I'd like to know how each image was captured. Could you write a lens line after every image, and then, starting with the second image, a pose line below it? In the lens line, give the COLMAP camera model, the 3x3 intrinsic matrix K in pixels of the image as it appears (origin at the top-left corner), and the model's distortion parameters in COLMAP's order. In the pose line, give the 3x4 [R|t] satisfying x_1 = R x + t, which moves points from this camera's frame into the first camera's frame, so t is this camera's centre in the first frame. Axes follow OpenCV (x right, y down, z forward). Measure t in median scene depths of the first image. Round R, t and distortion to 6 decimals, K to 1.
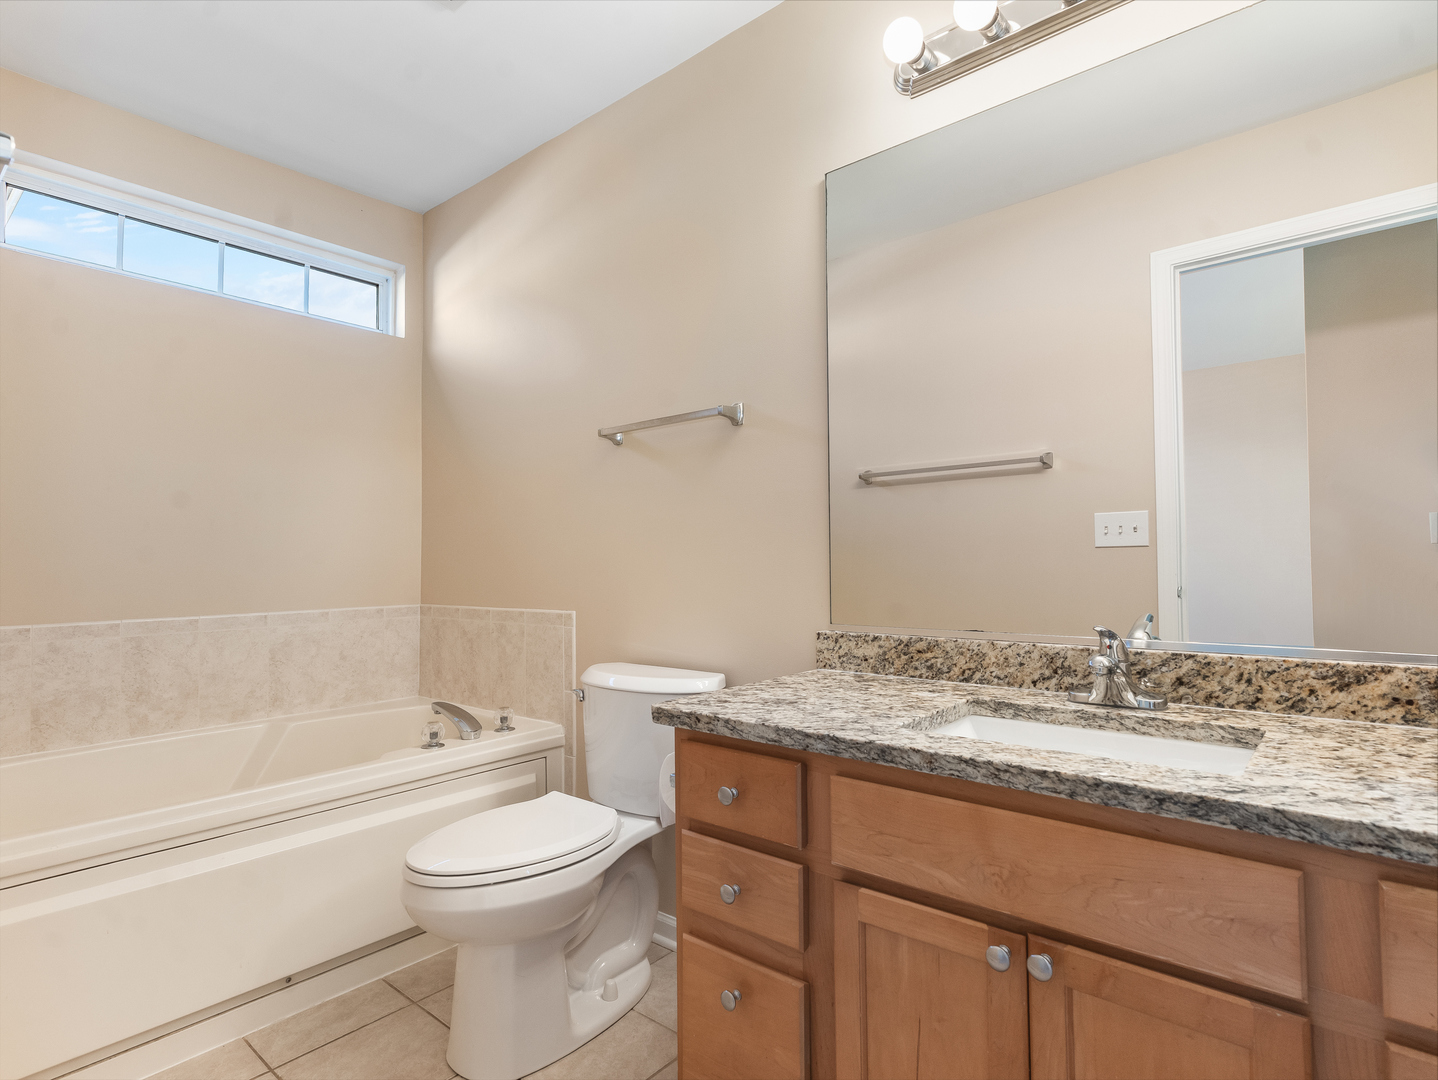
lens RADIAL K [[764.9, 0, 723.9], [0, 764.9, 536.1], [0, 0, 1]] dist [0.001559, -0.000090]
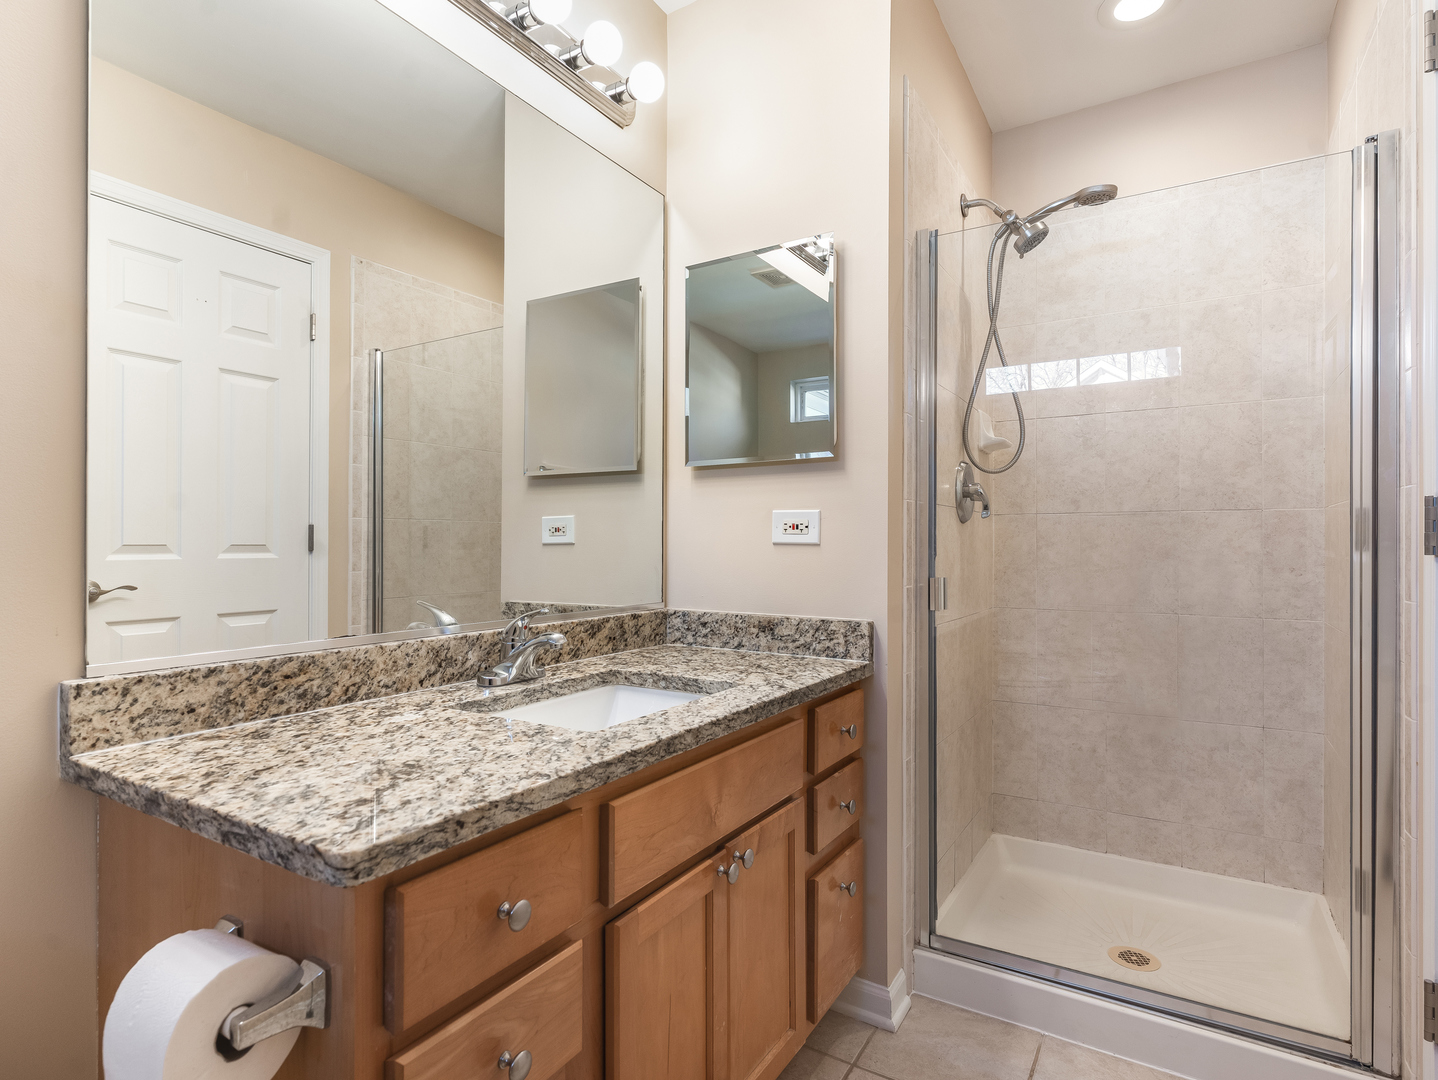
lens RADIAL K [[764.9, 0, 720.6], [0, 764.9, 540.2], [0, 0, 1]] dist [0.001559, -0.000090]
pose [[-0.159853, 0.015437, 0.987020, -0.556735], [-0.036158, 0.999115, -0.021482, 0.028801], [-0.986478, -0.039122, -0.159153, 0.797336]]
